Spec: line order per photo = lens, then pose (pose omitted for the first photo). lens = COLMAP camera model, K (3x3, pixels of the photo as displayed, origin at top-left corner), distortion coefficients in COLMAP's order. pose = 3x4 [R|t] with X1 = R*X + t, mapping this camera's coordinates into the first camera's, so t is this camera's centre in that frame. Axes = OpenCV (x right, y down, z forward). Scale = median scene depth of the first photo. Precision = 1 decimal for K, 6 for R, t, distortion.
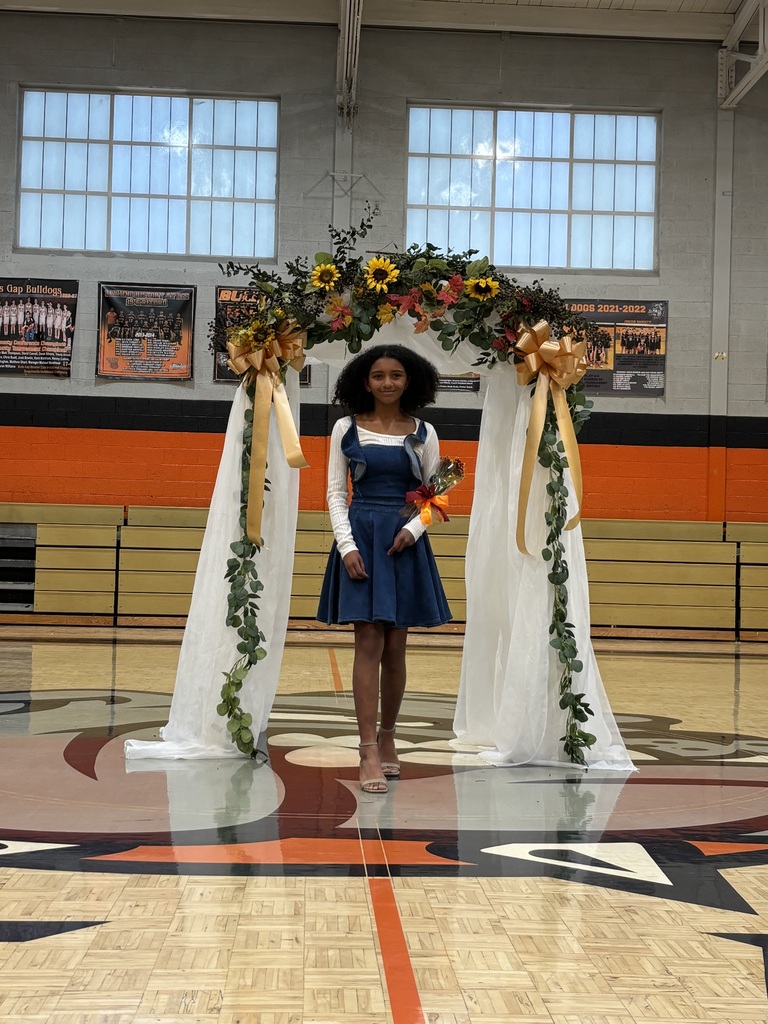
lens RADIAL K [[1471.5, 0, 382.8], [0, 1471.5, 504.8], [0, 0, 1]] dist [0.055709, 0.000000]
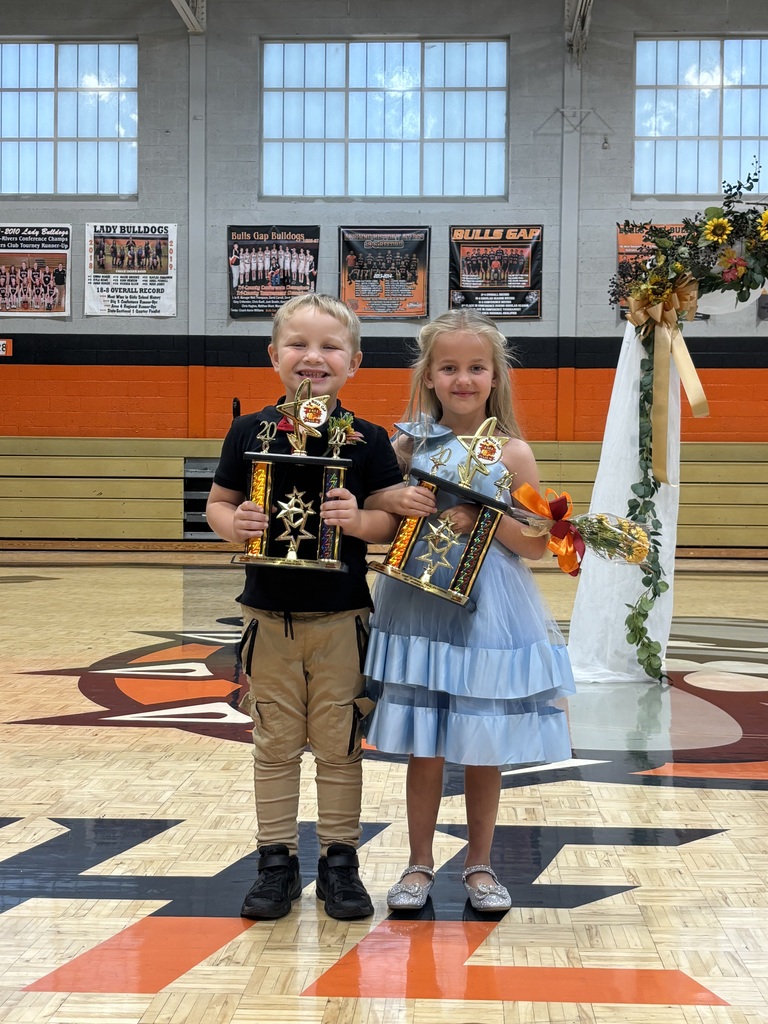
lens RADIAL K [[1436.7, 0, 399.3], [0, 1436.7, 524.3], [0, 0, 1]] dist [0.027848, 0.000000]
pose [[0.995418, -0.016798, -0.094132, -0.162846], [0.022955, 0.997640, 0.064708, -0.015797], [0.092823, -0.066572, 0.993455, -0.056634]]
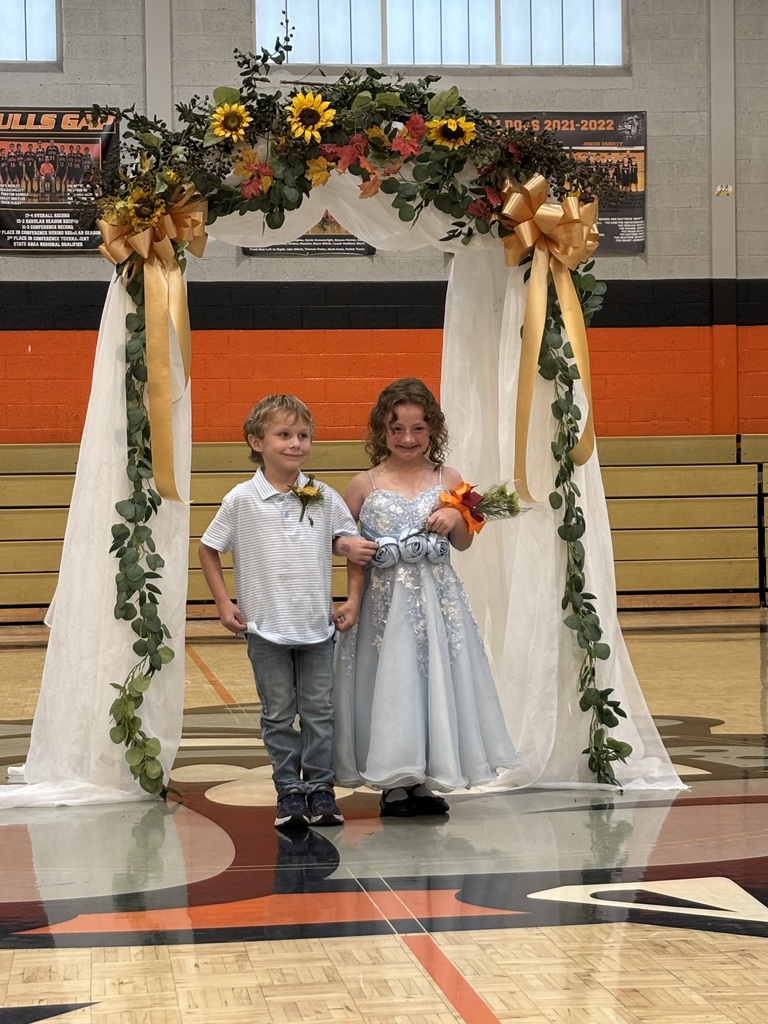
lens RADIAL K [[2249.8, 0, 365.8], [0, 2249.8, 524.0], [0, 0, 1]] dist [0.087260, 0.000000]
pose [[0.996246, -0.042274, 0.075538, -0.061135], [0.038743, 0.998114, 0.047615, -0.010158], [-0.077408, -0.044510, 0.996005, -0.090584]]
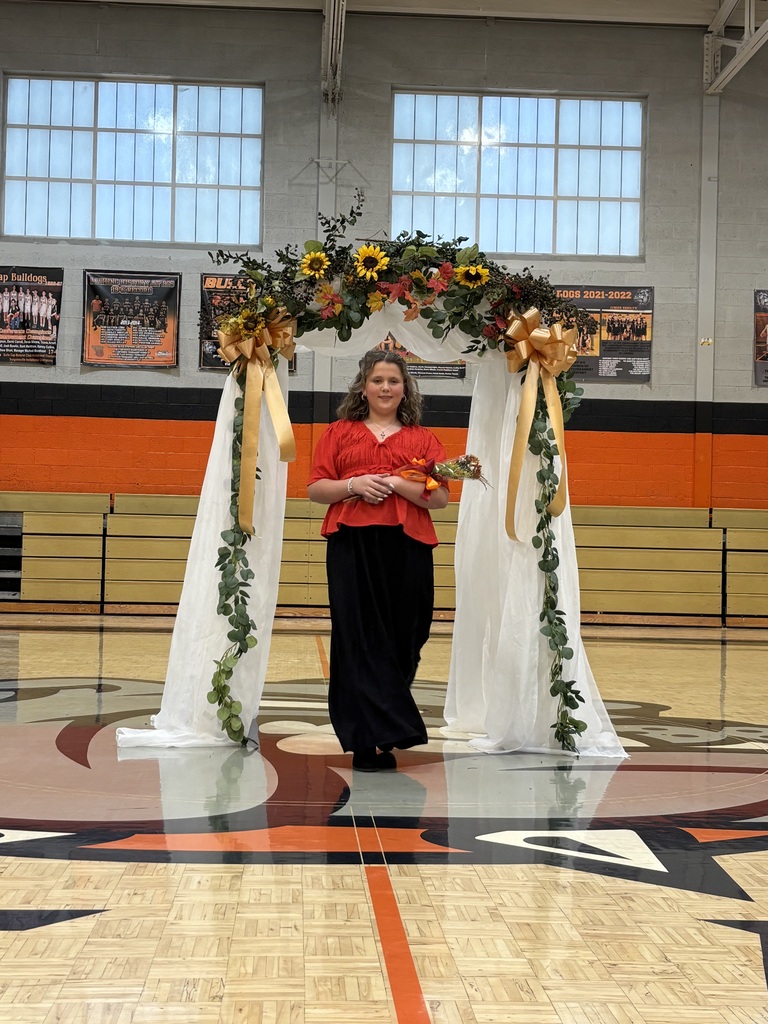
lens RADIAL K [[1471.5, 0, 365.5], [0, 1471.5, 503.7], [0, 0, 1]] dist [0.055709, 0.000000]
pose [[0.999996, -0.002874, -0.000735, -0.004382], [0.002880, 0.999962, 0.008218, -0.000793], [0.000712, -0.008220, 0.999966, -0.000335]]
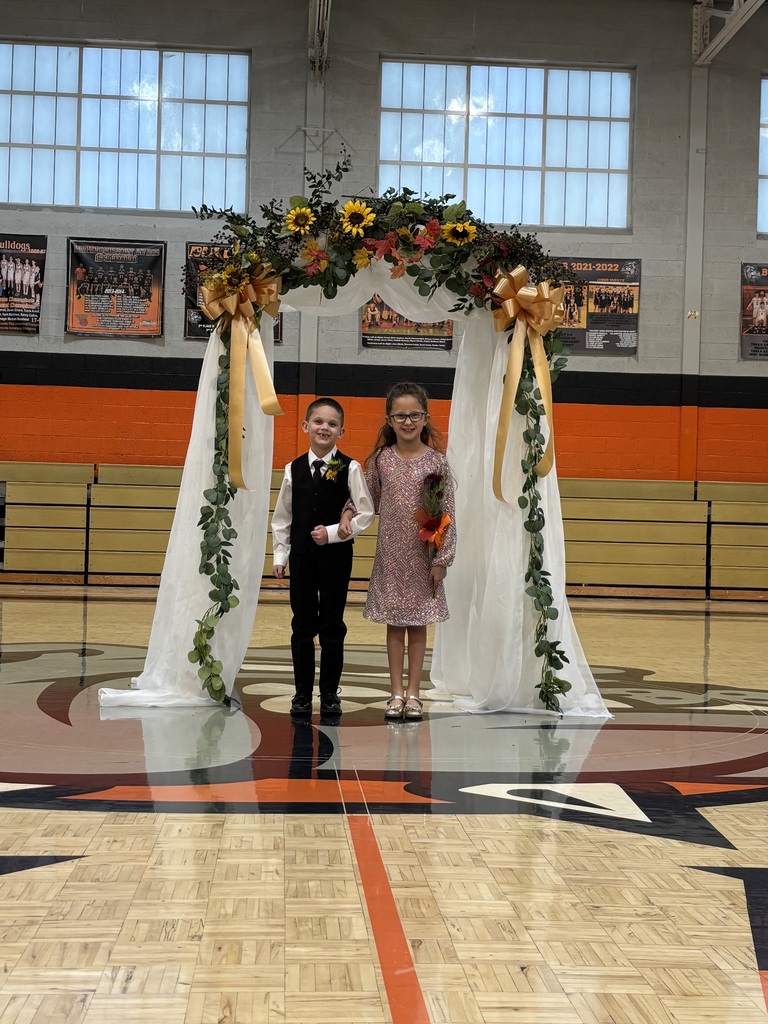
lens RADIAL K [[1471.5, 0, 375.1], [0, 1471.5, 507.8], [0, 0, 1]] dist [0.055709, 0.000000]
pose [[0.999882, 0.001514, 0.015264, -0.003644], [-0.001913, 0.999656, 0.026176, 0.011005], [-0.015219, -0.026202, 0.999541, 0.006439]]
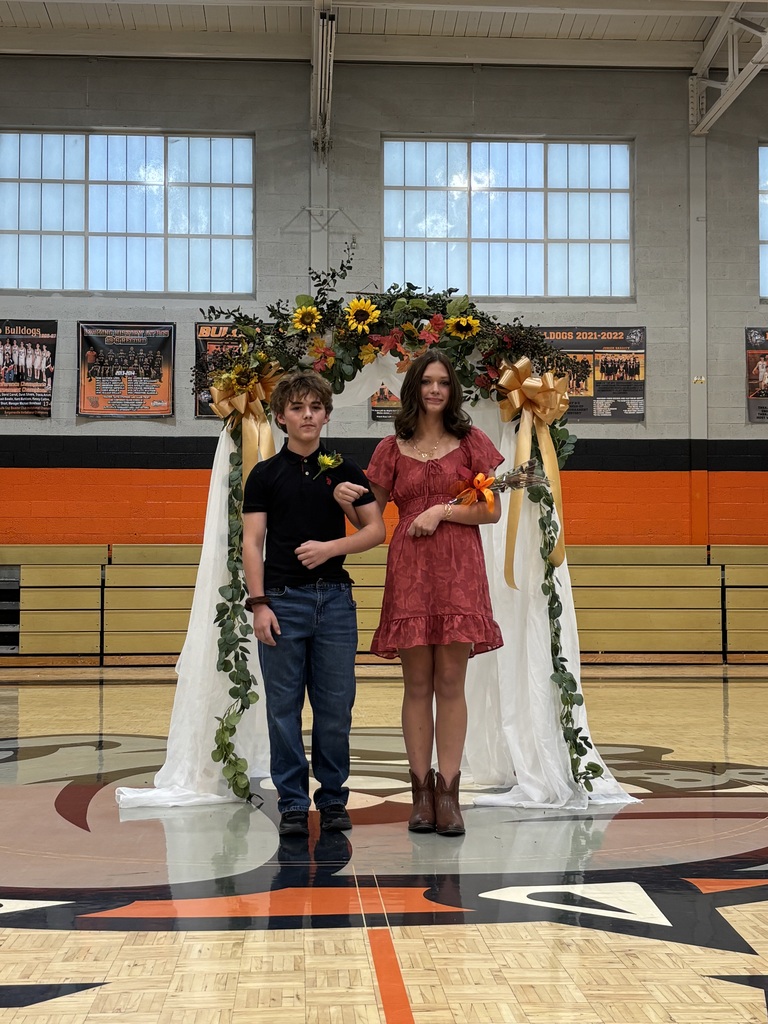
lens RADIAL K [[1471.5, 0, 386.3], [0, 1471.5, 506.4], [0, 0, 1]] dist [0.055709, 0.000000]
pose [[0.999577, -0.025448, 0.014094, -0.002122], [0.025695, 0.999514, -0.017624, -0.007679], [-0.013639, 0.017979, 0.999745, -0.000623]]
